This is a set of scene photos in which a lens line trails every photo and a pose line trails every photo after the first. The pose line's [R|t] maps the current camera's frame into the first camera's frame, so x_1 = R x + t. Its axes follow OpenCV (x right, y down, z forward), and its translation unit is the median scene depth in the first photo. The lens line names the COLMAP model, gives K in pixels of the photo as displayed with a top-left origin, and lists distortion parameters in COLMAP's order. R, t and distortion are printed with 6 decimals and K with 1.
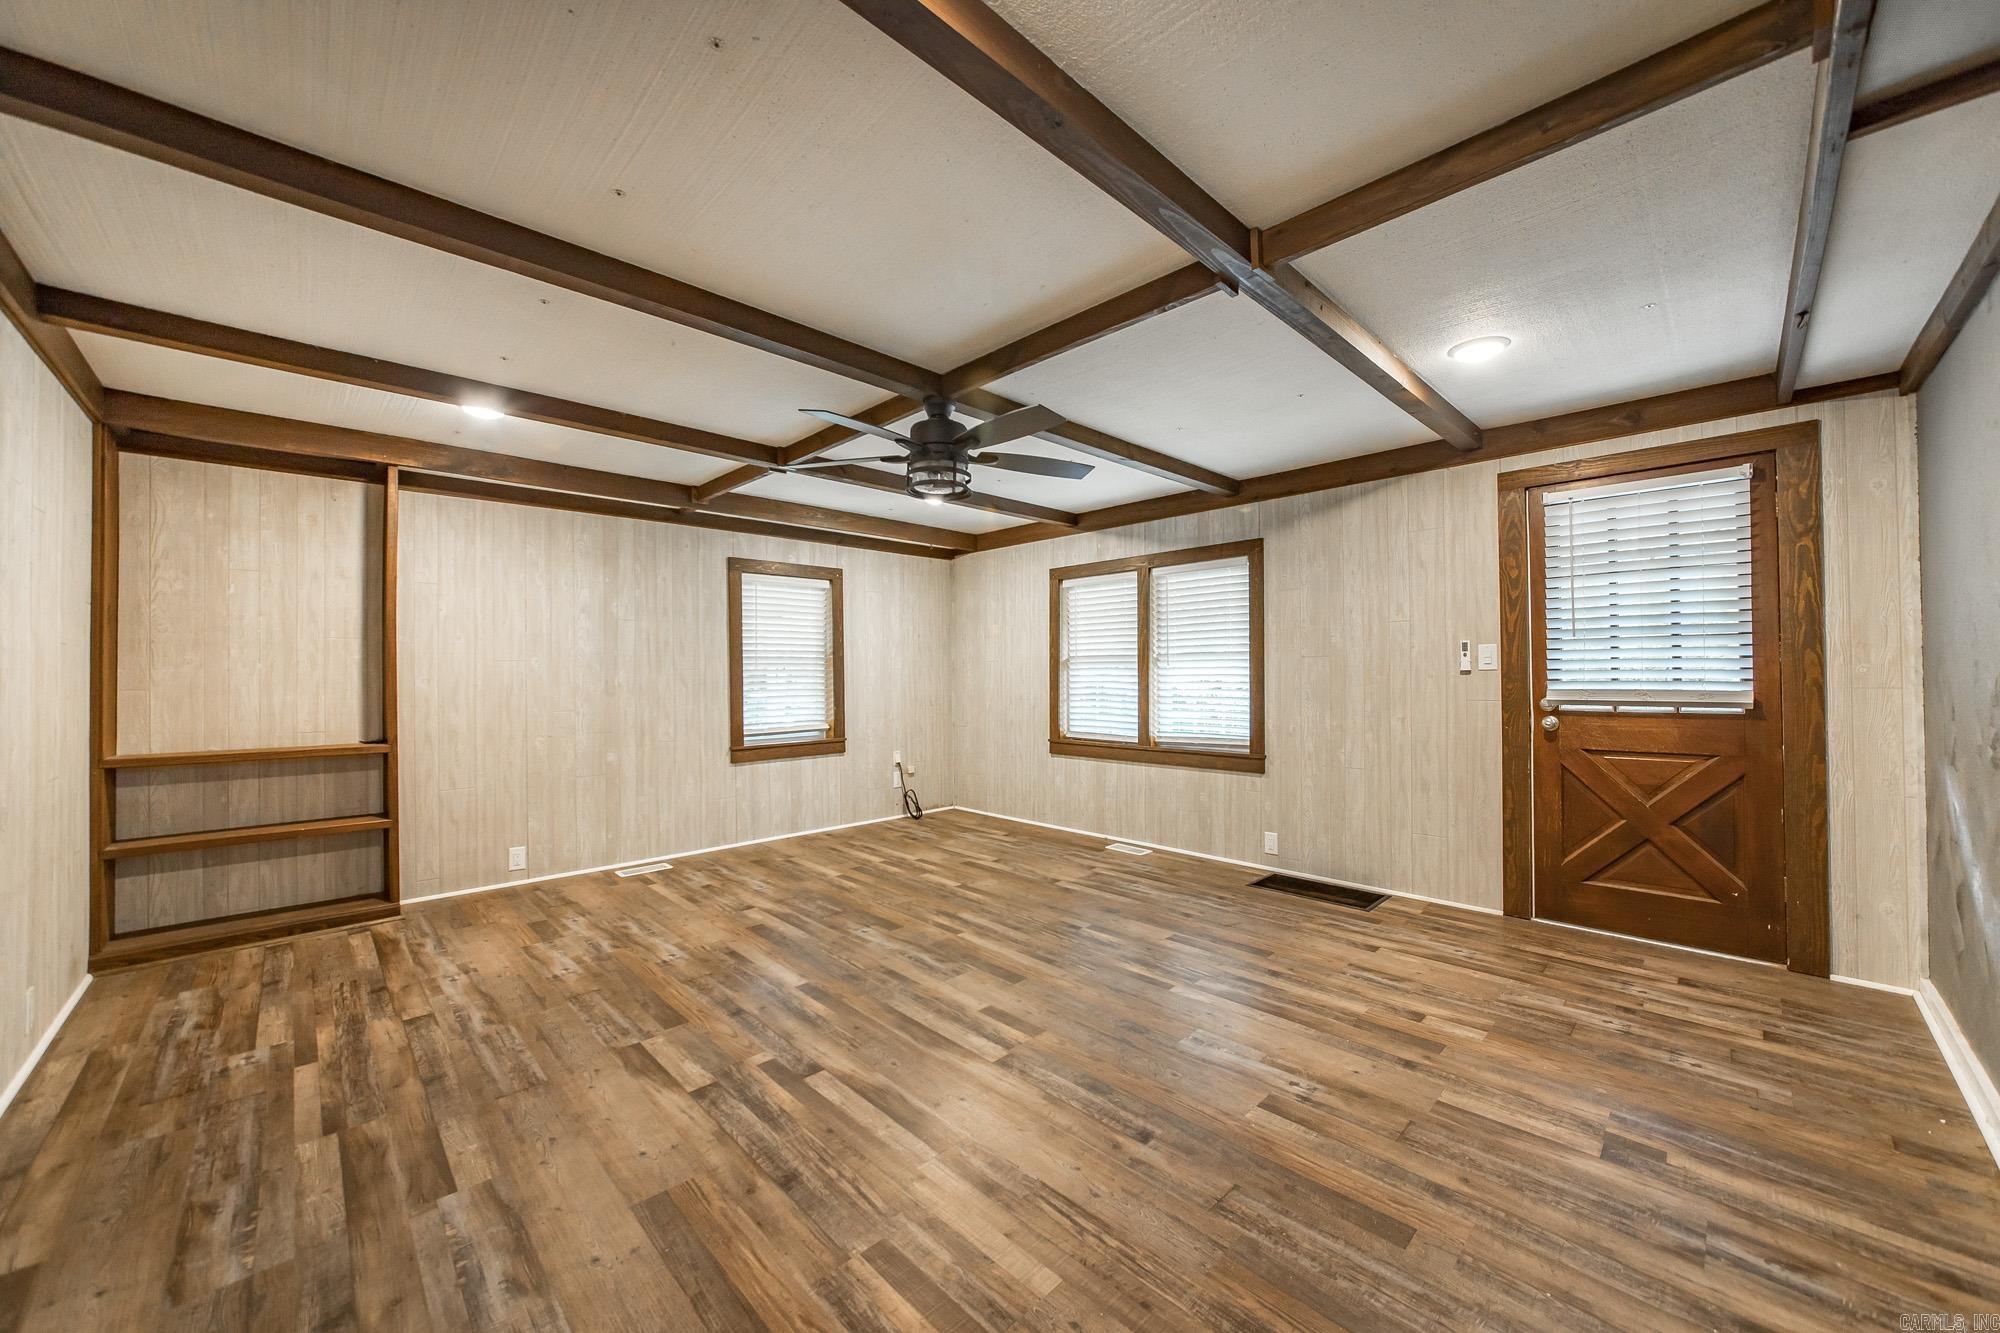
lens RADIAL K [[735.4, 0, 998.7], [0, 735.4, 661.1], [0, 0, 1]] dist [-0.011762, 0.000453]
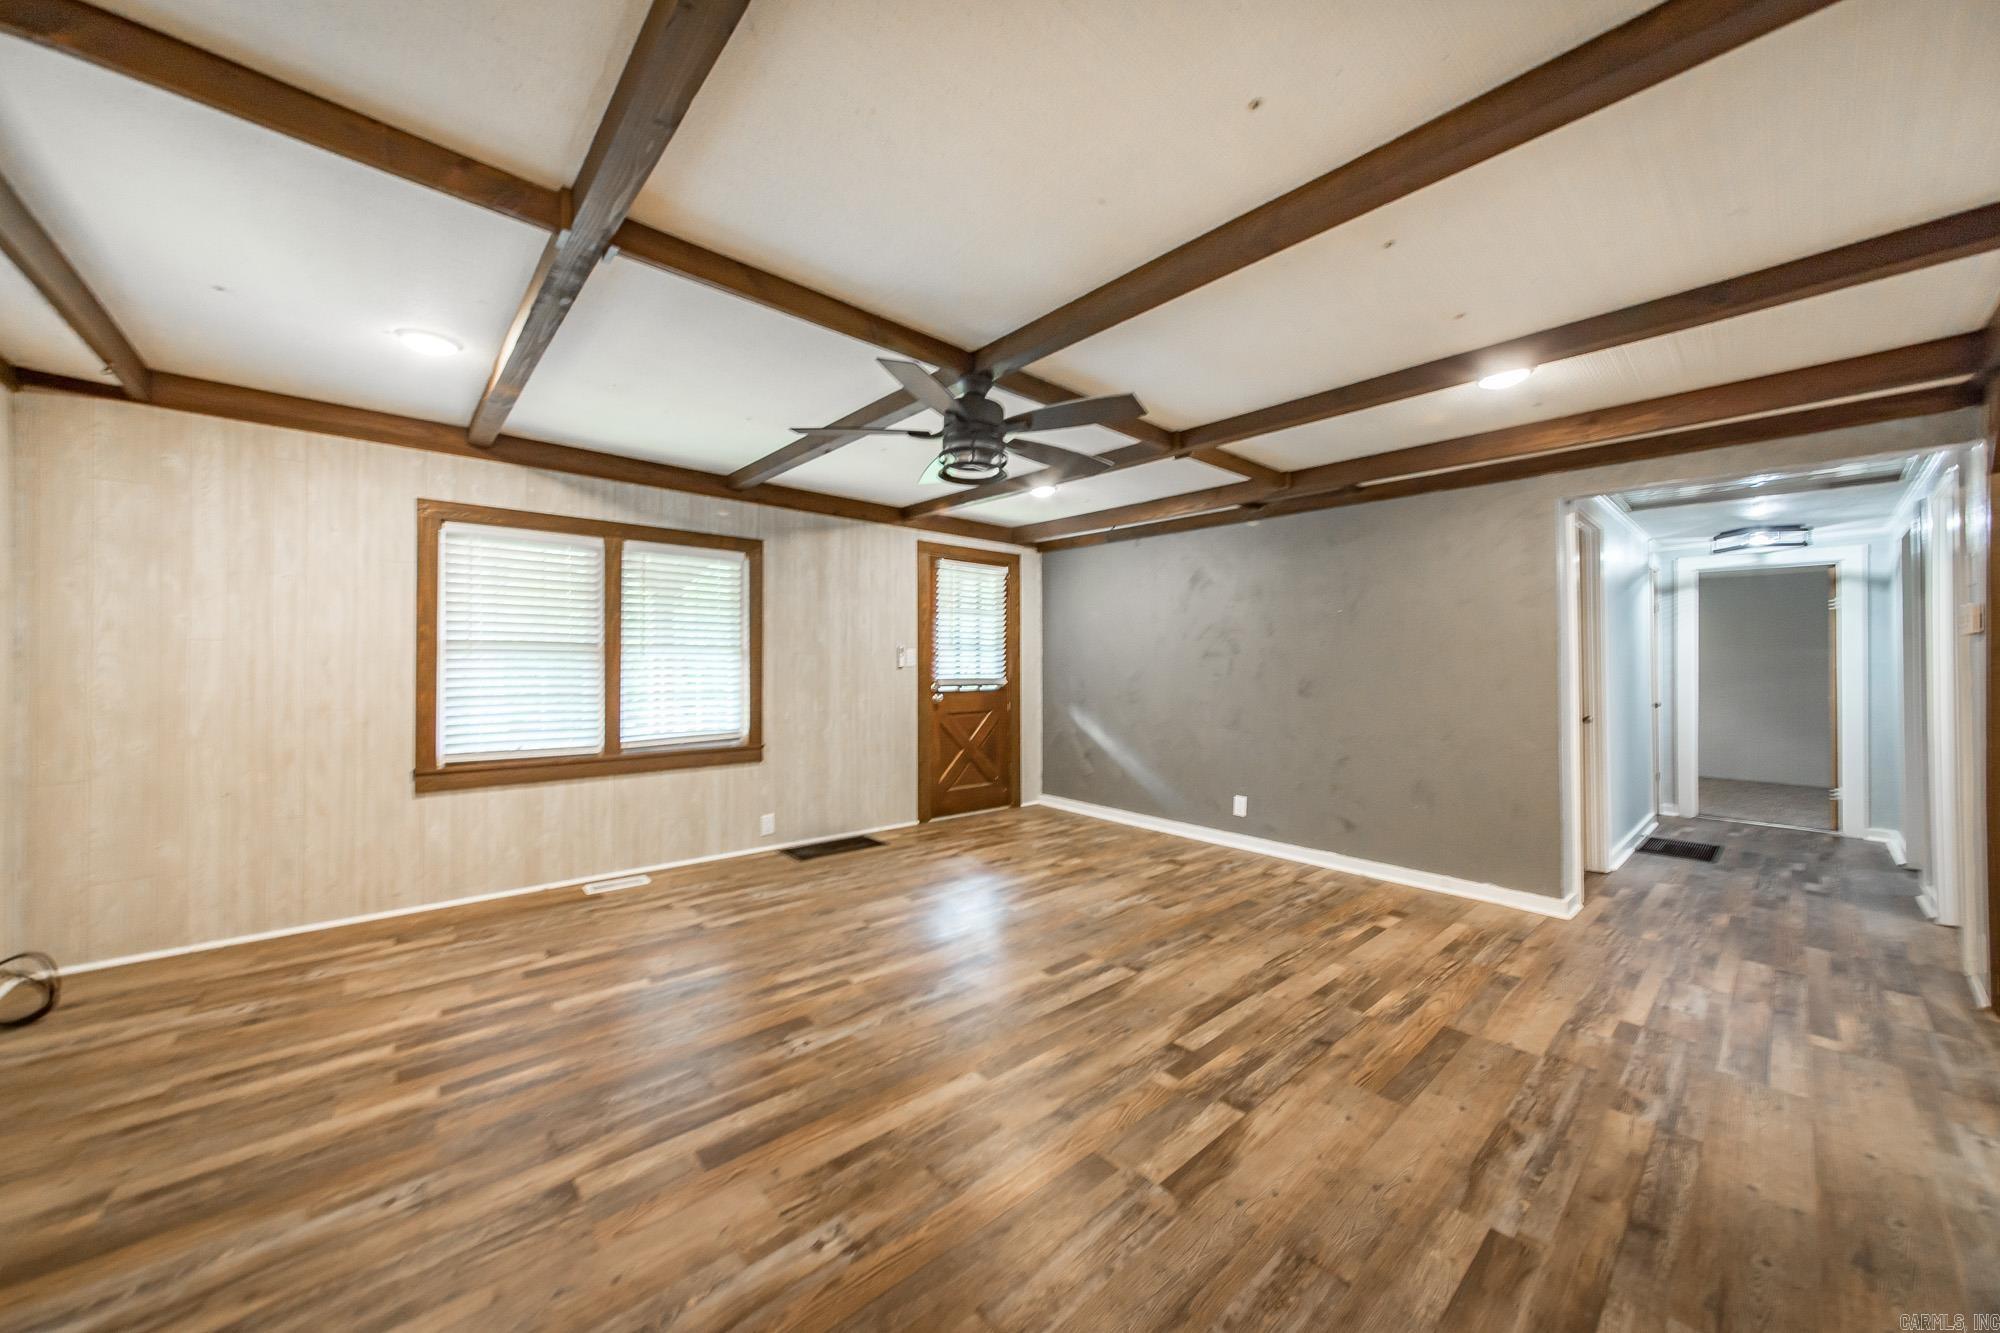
lens RADIAL K [[709.0, 0, 990.8], [0, 709.0, 660.0], [0, 0, 1]] dist [0.001403, 0.000005]
pose [[0.048090, 0.012956, 0.998759, -0.756496], [-0.023956, 0.999643, -0.011814, 0.011408], [-0.998556, -0.023358, 0.048383, 0.719532]]
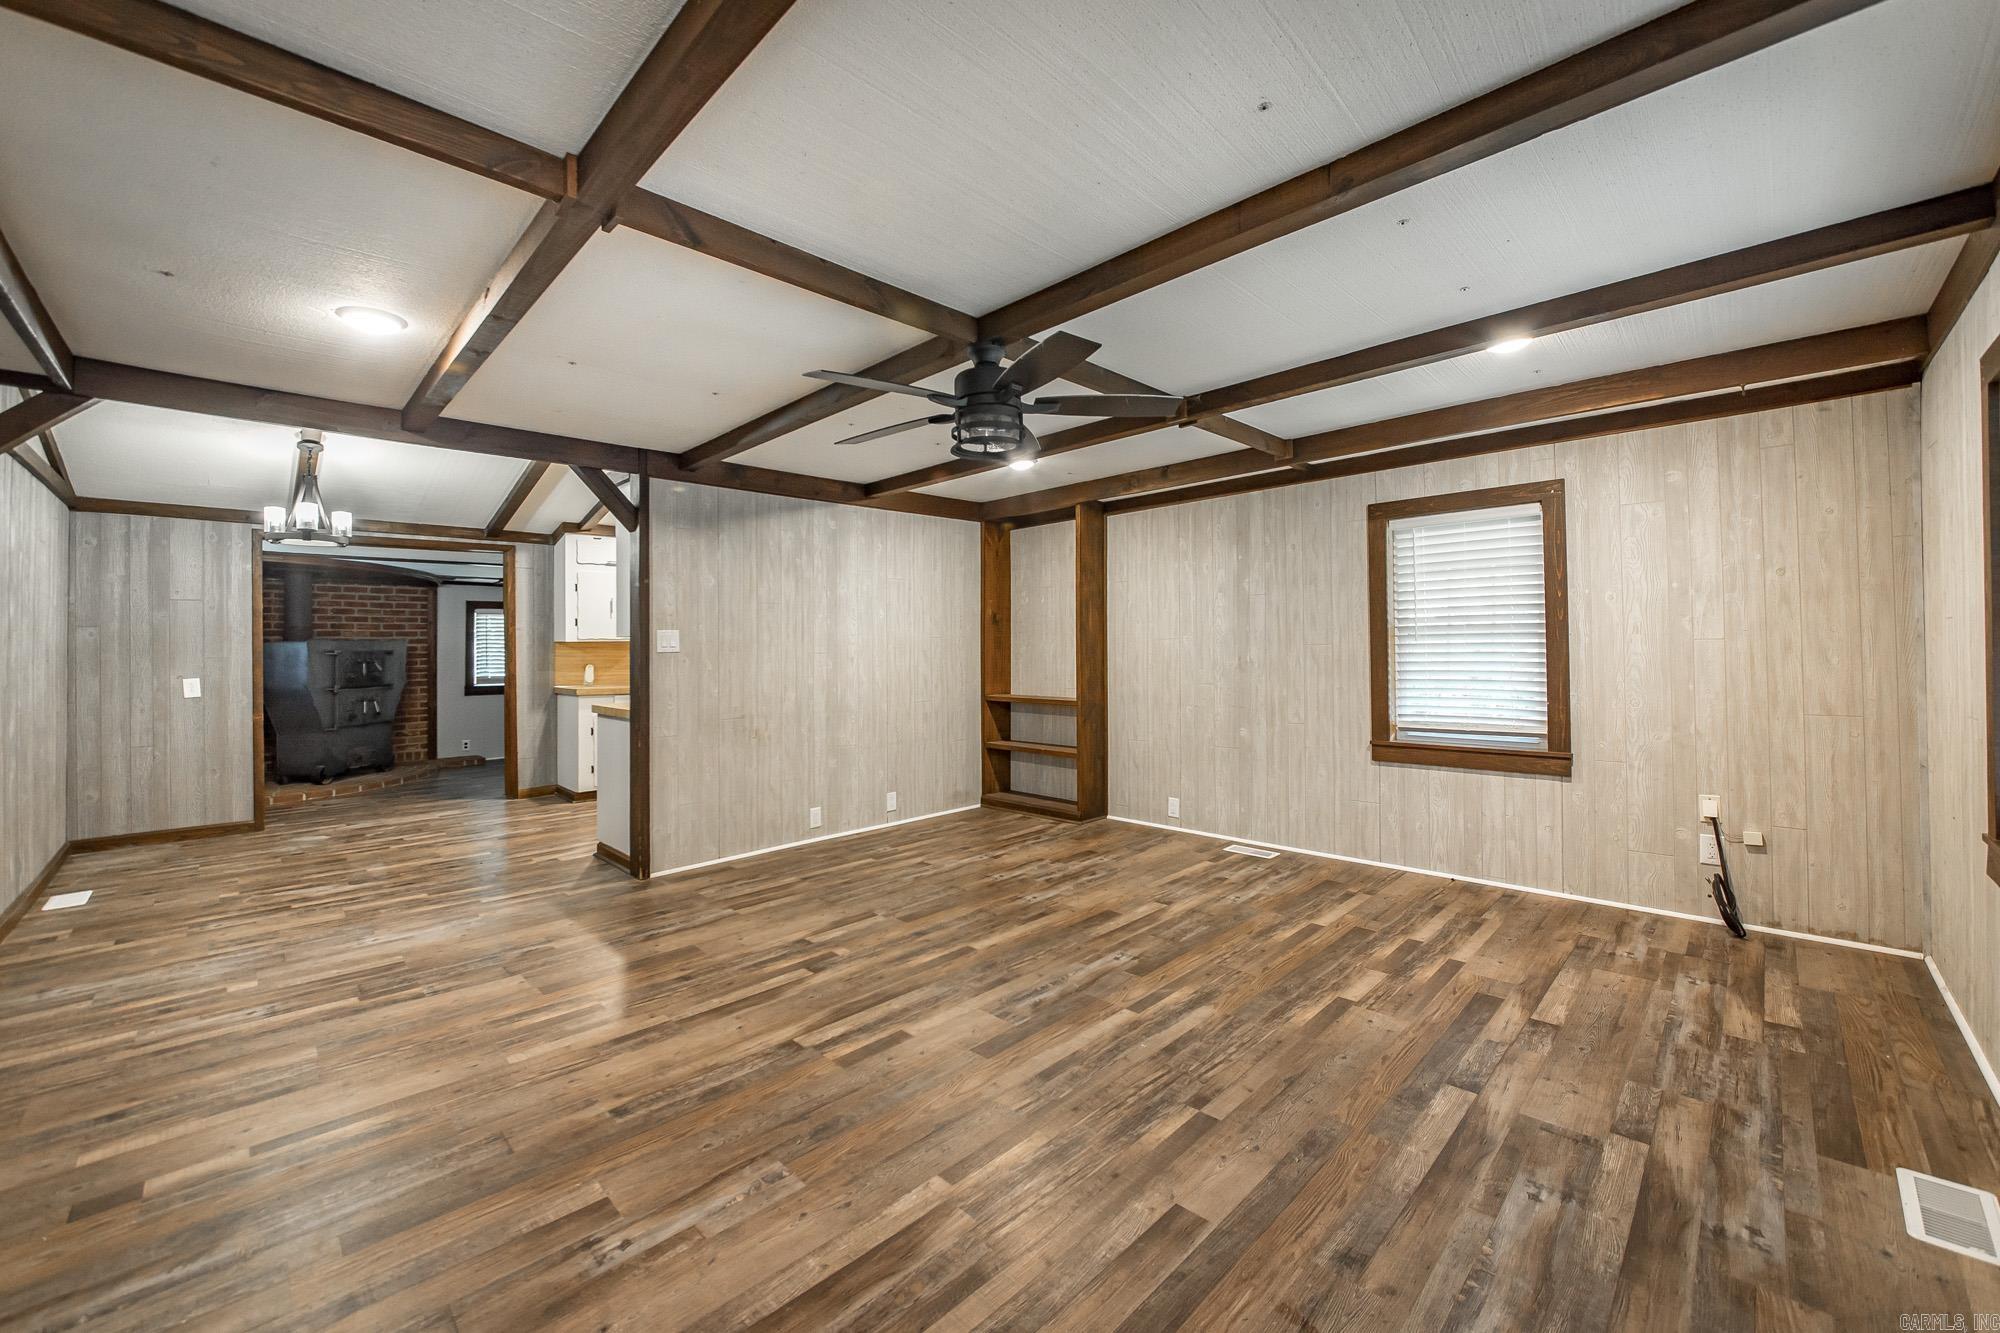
lens RADIAL K [[777.3, 0, 973.9], [0, 777.3, 639.6], [0, 0, 1]] dist [-0.028918, 0.005752]
pose [[-0.000631, -0.005394, -0.999985, 0.642678], [0.028255, 0.999586, -0.005409, -0.001553], [0.999601, -0.028258, -0.000478, 0.756678]]
